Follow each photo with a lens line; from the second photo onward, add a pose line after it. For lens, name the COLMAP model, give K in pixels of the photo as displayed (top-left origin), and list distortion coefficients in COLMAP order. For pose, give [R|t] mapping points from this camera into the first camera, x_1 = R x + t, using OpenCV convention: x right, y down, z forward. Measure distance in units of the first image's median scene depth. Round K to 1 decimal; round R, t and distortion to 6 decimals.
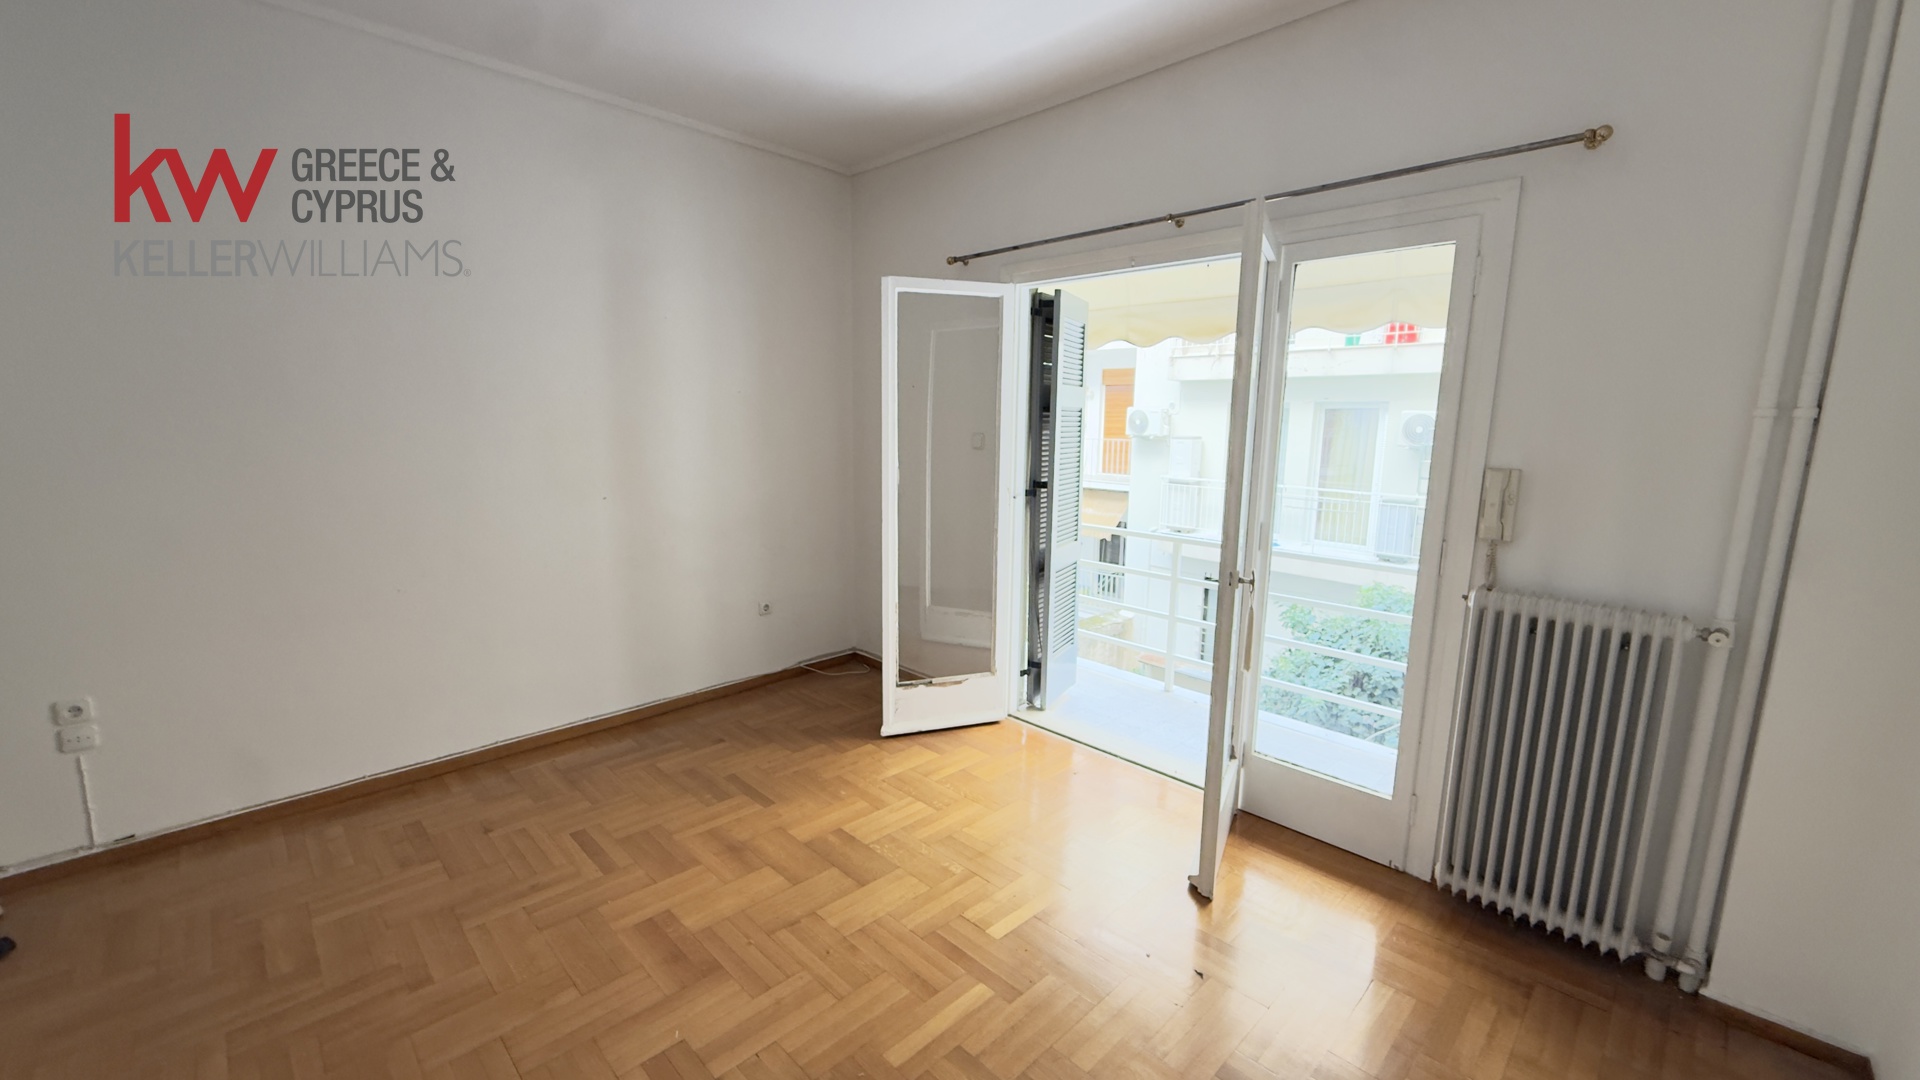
lens RADIAL K [[765.2, 0, 958.4], [0, 765.2, 536.9], [0, 0, 1]] dist [0.002470, -0.000704]
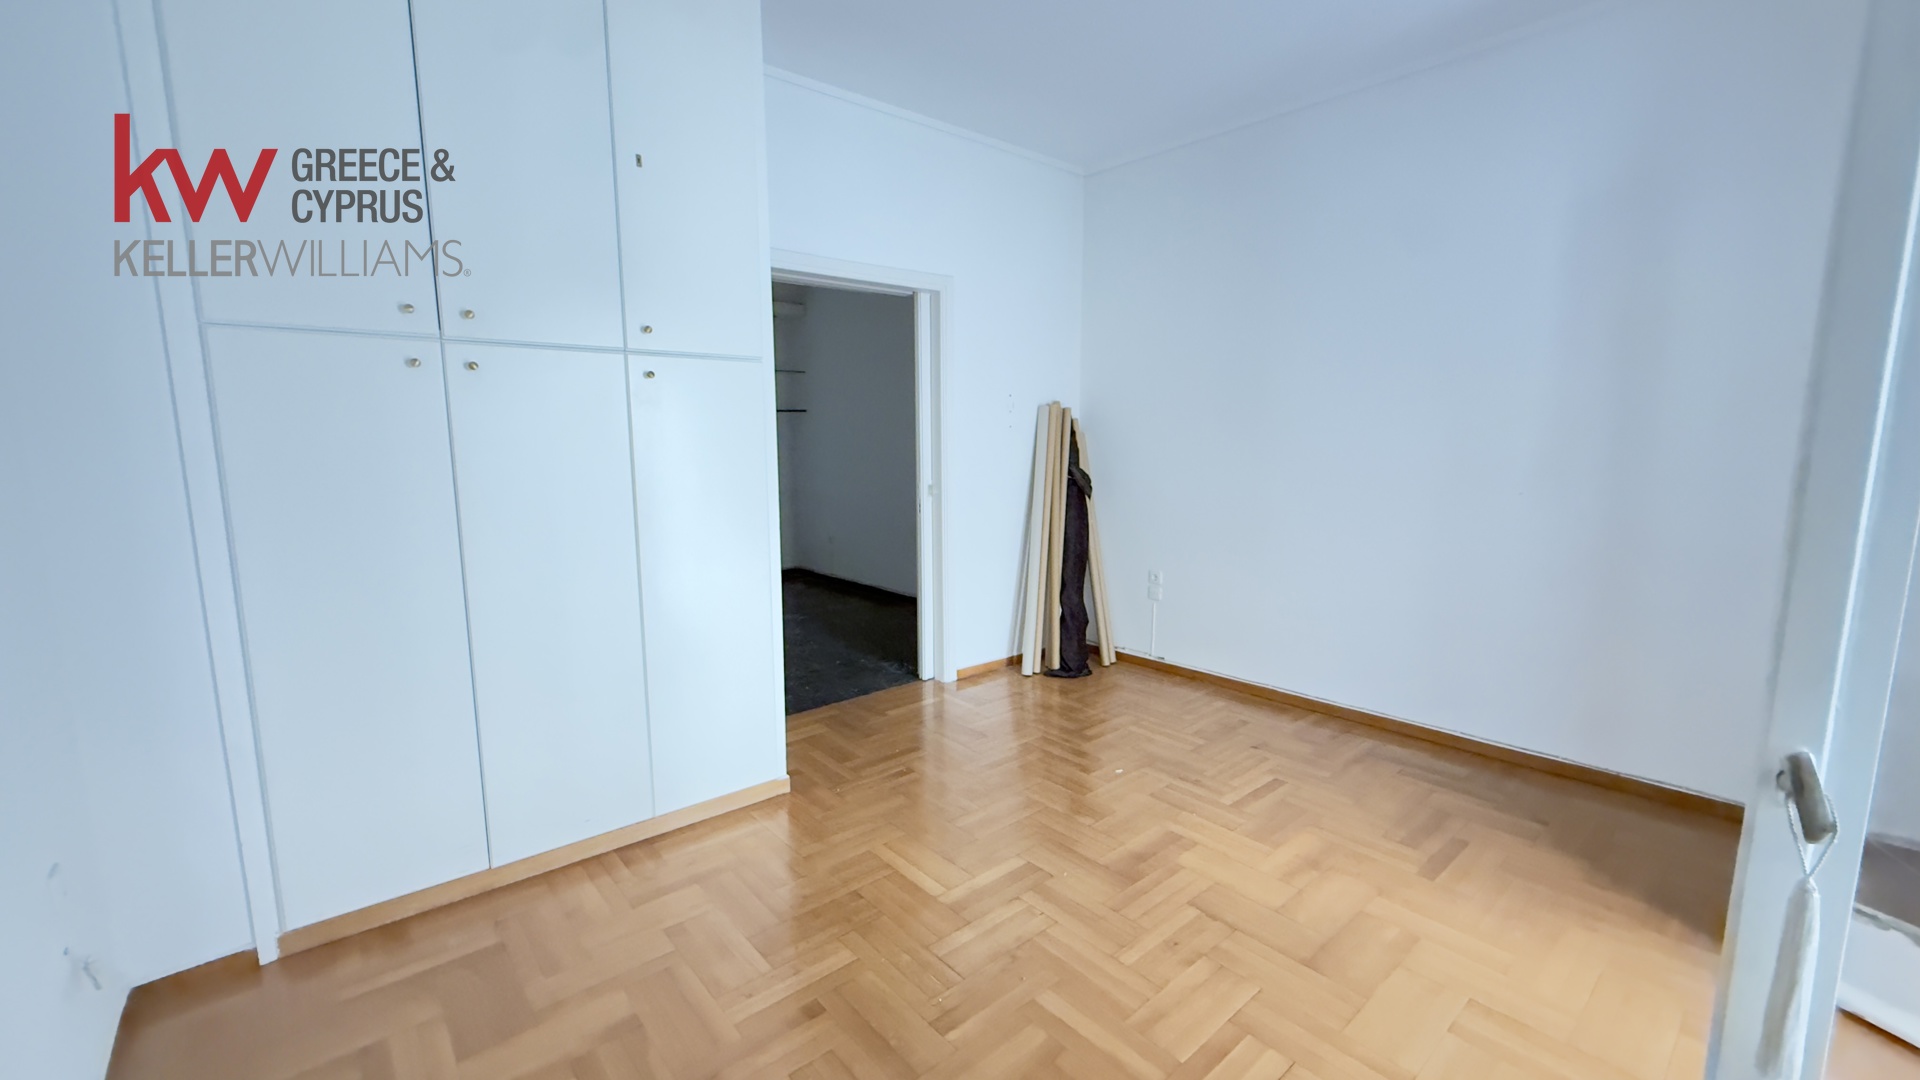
lens RADIAL K [[765.2, 0, 958.7], [0, 765.2, 544.0], [0, 0, 1]] dist [0.002470, -0.000704]
pose [[-0.071934, 0.128274, -0.989127, 0.589476], [-0.150404, 0.978961, 0.137894, -0.024256], [0.986004, 0.158688, -0.051128, 0.579015]]
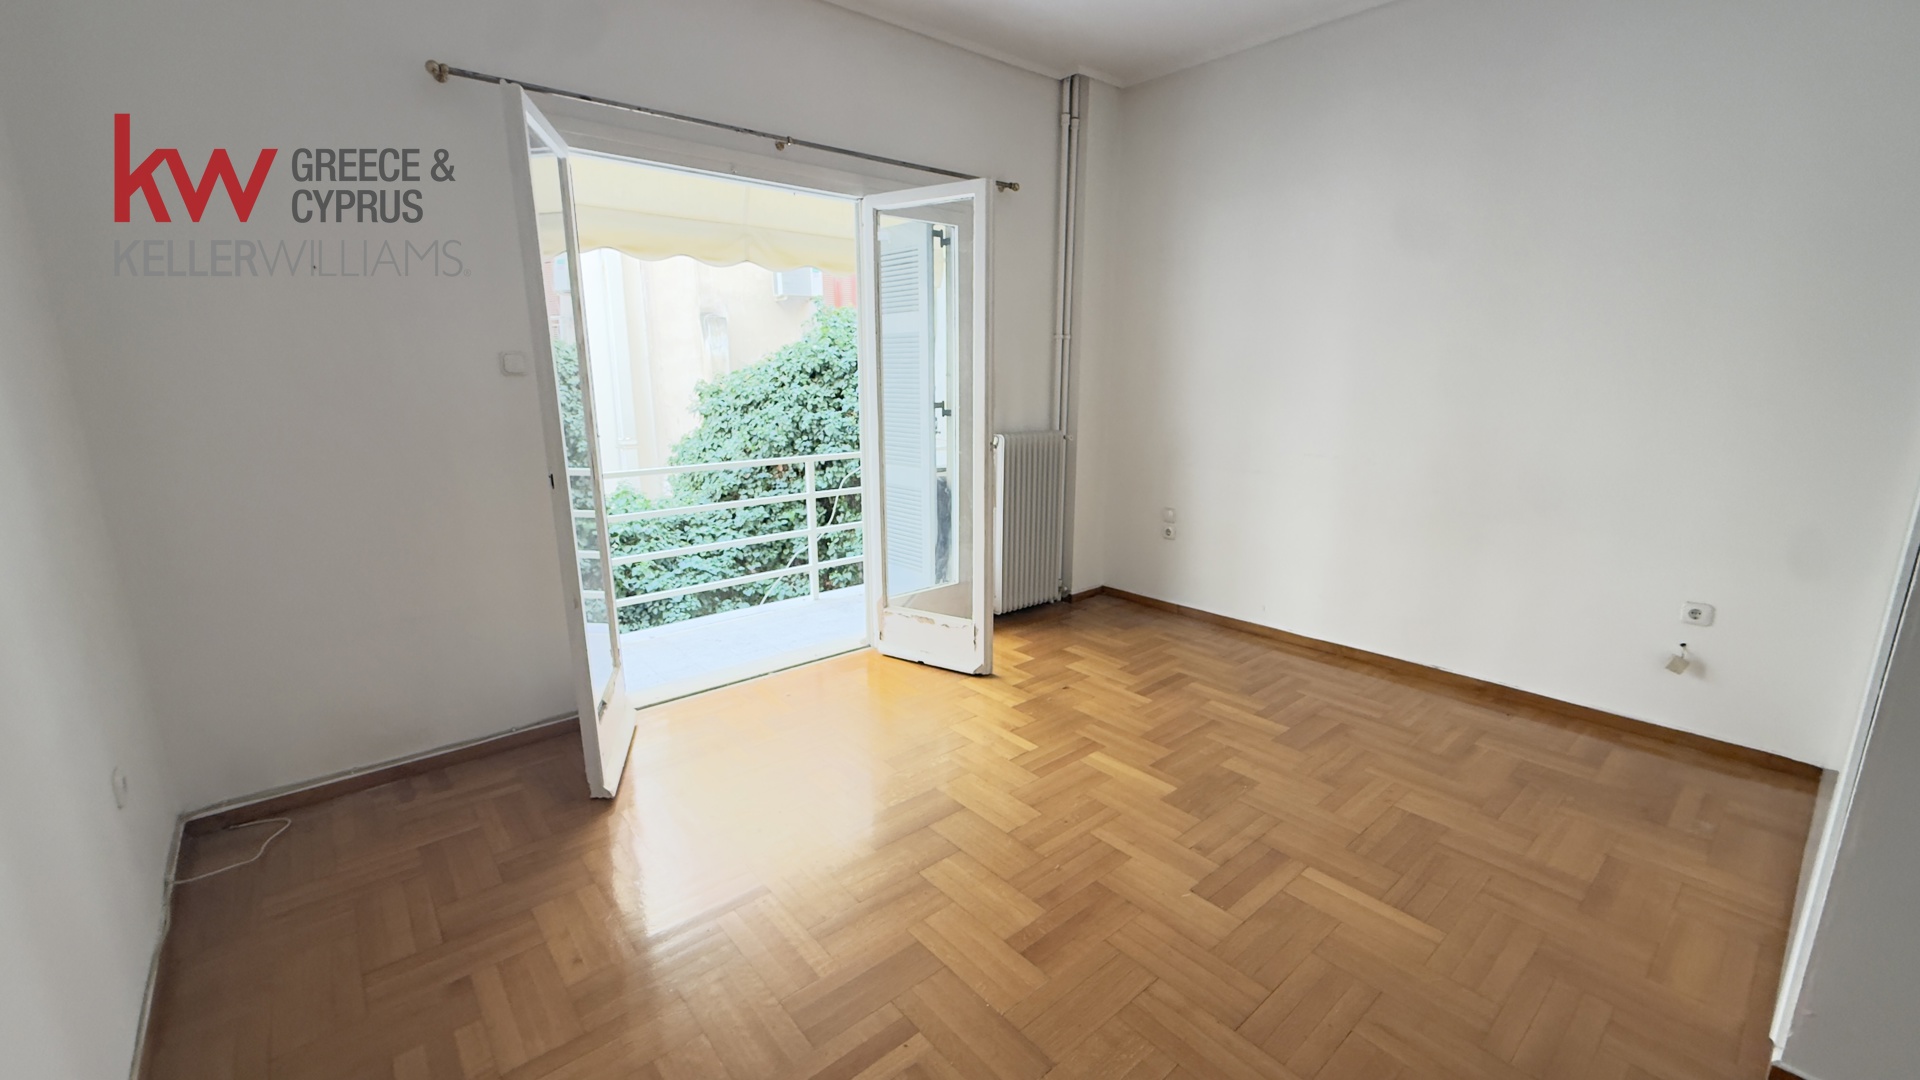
lens RADIAL K [[765.2, 0, 959.6], [0, 765.2, 538.5], [0, 0, 1]] dist [0.002470, -0.000704]
pose [[0.074150, -0.228162, 0.970795, -0.938675], [0.159639, 0.963637, 0.214286, -0.083180], [-0.984387, 0.139087, 0.107877, 0.799753]]
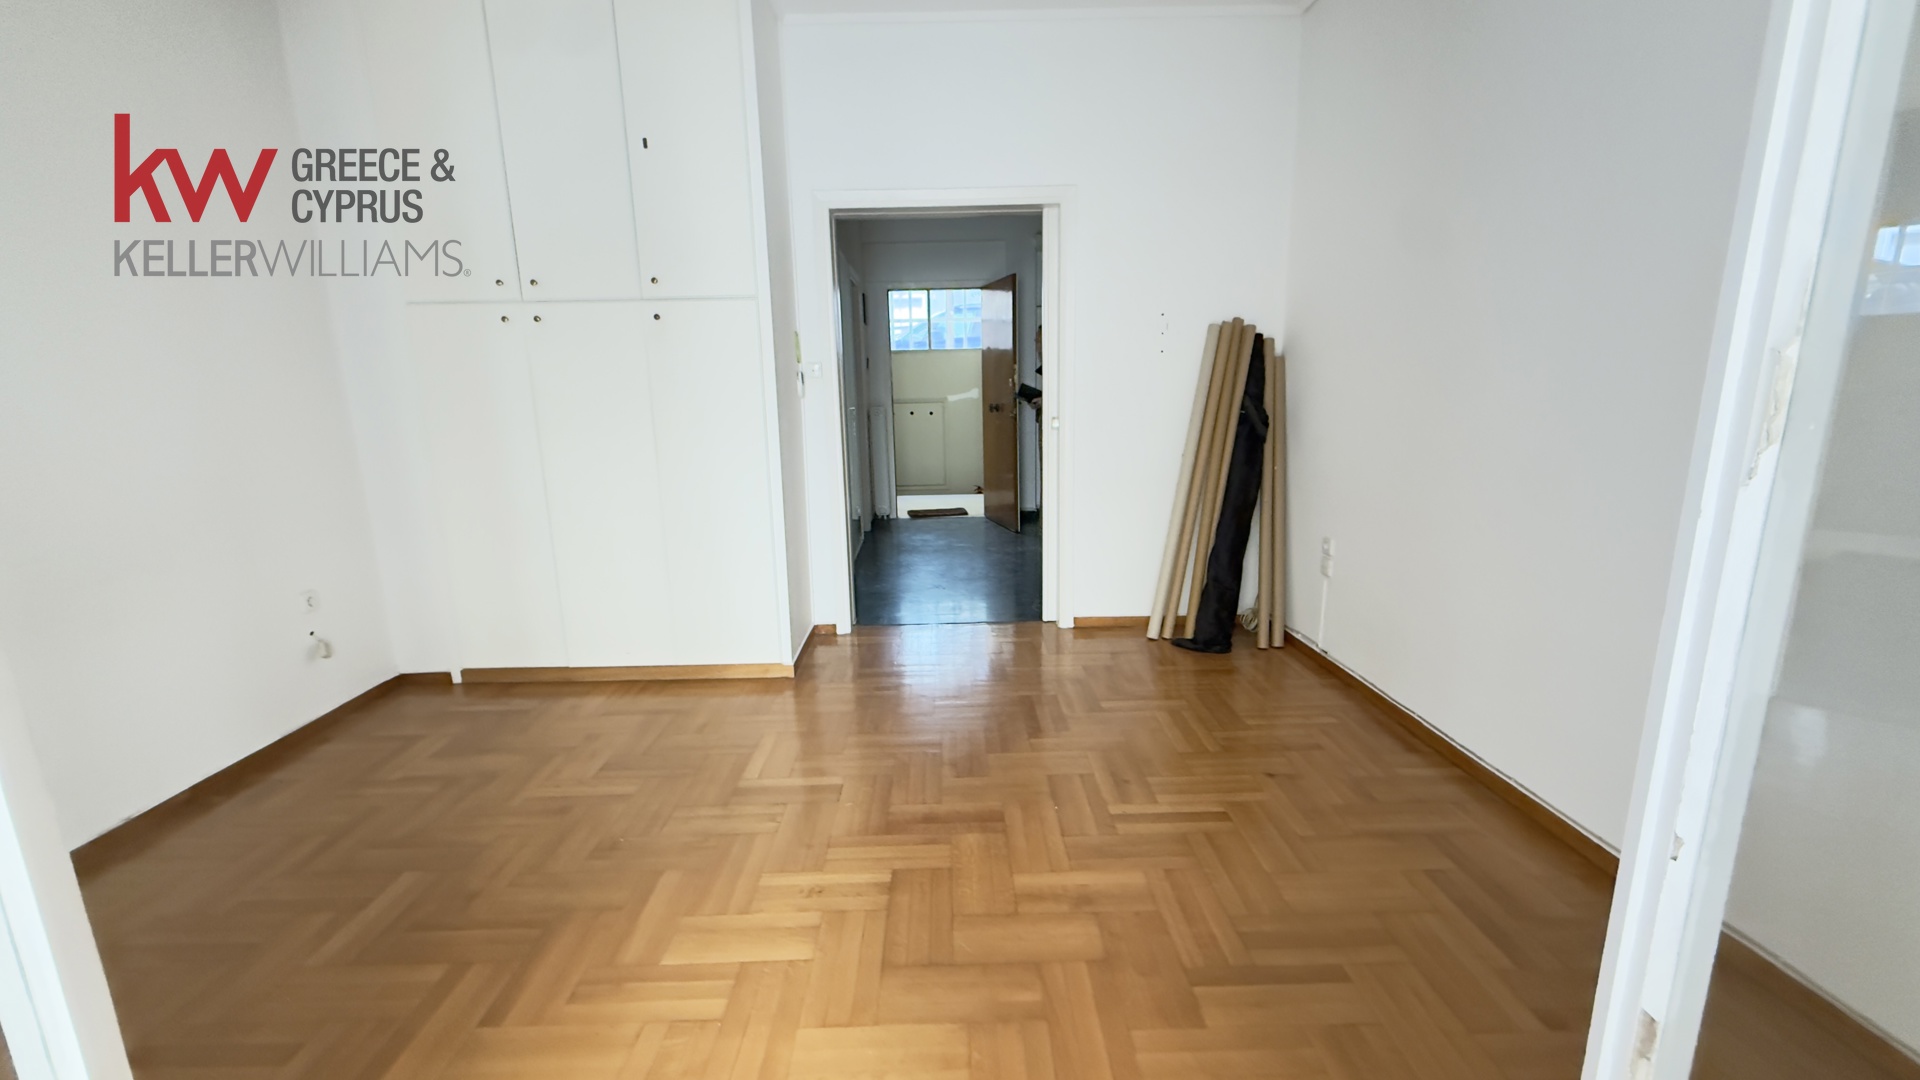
lens RADIAL K [[765.2, 0, 958.8], [0, 765.2, 544.1], [0, 0, 1]] dist [0.002470, -0.000704]
pose [[-0.691733, 0.147931, -0.706840, 0.238919], [-0.101717, 0.949077, 0.298171, -0.105957], [0.714954, 0.278152, -0.641461, 1.295199]]
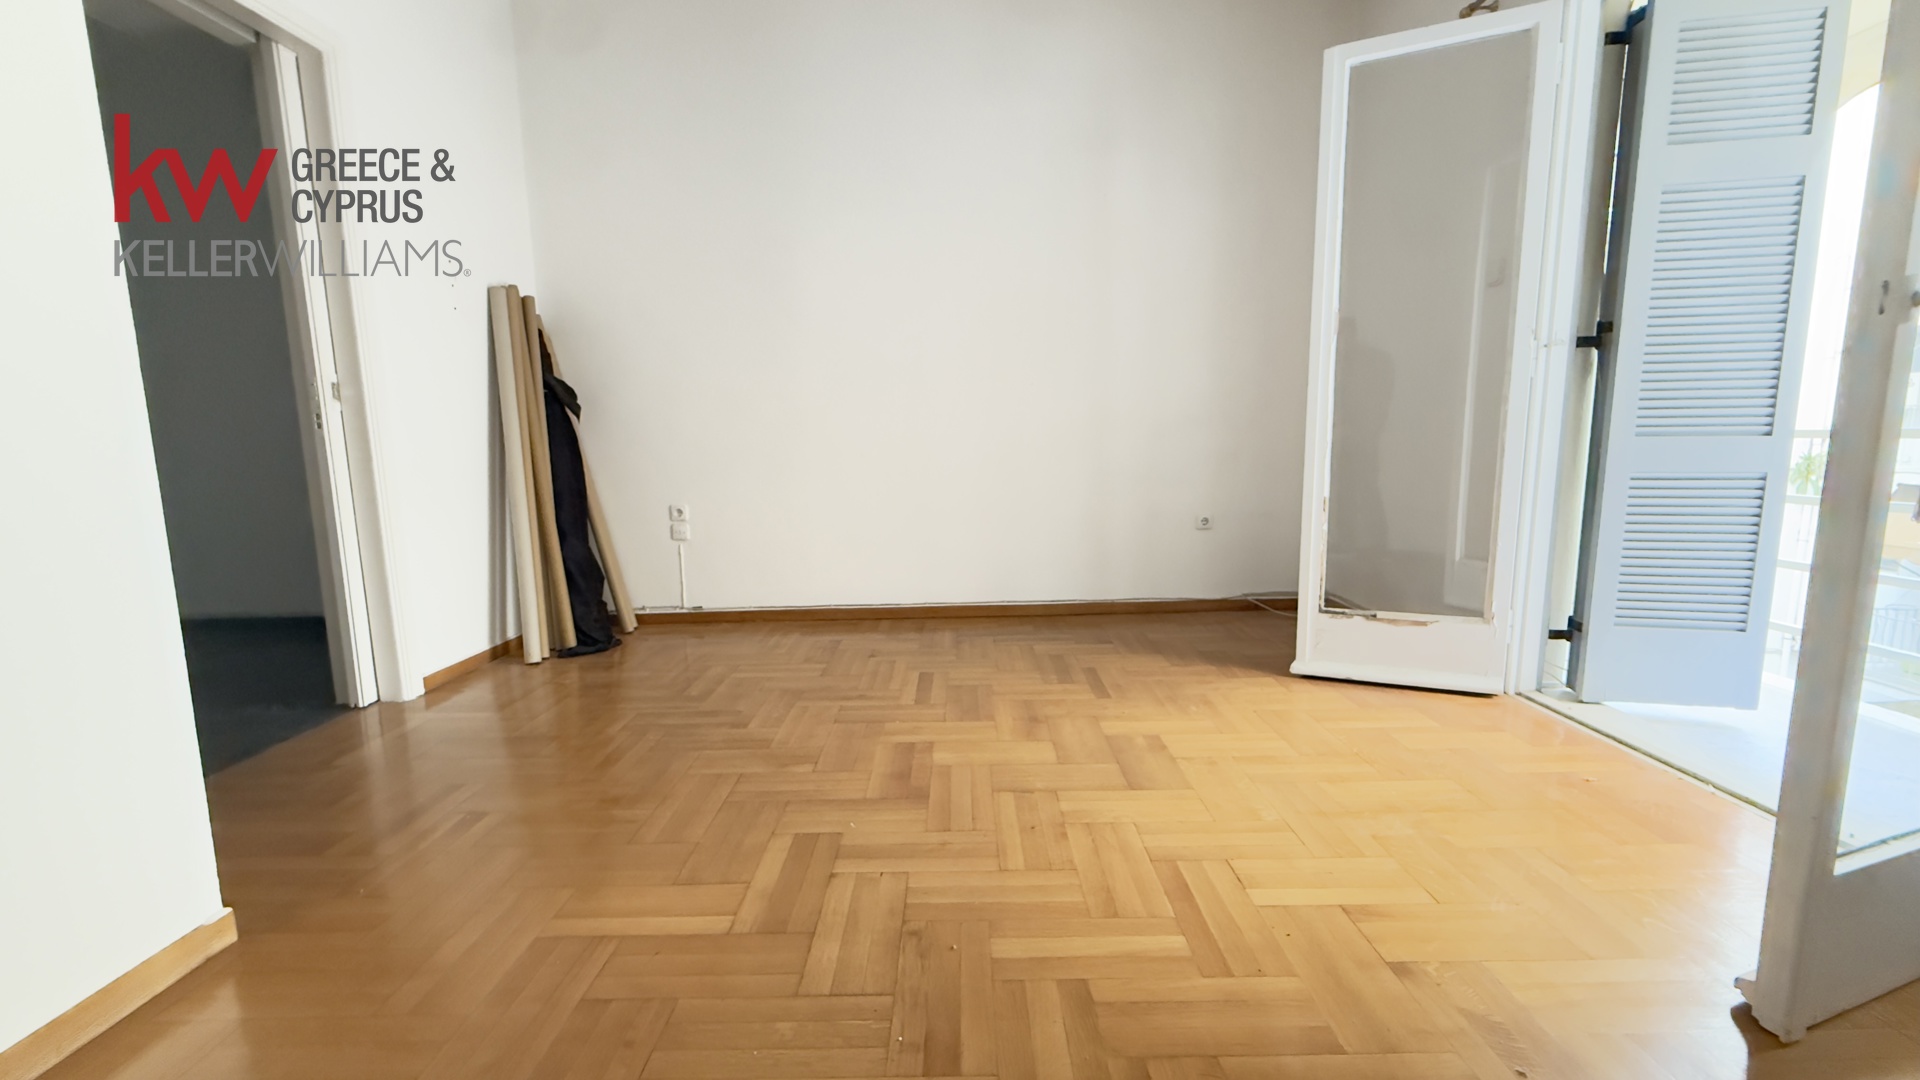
lens RADIAL K [[765.2, 0, 960.2], [0, 765.2, 540.7], [0, 0, 1]] dist [0.002470, -0.000704]
pose [[0.711499, 0.072048, -0.698984, 0.257076], [-0.082469, 0.996417, 0.018760, 0.192847], [0.697831, 0.044297, 0.714891, 0.296743]]
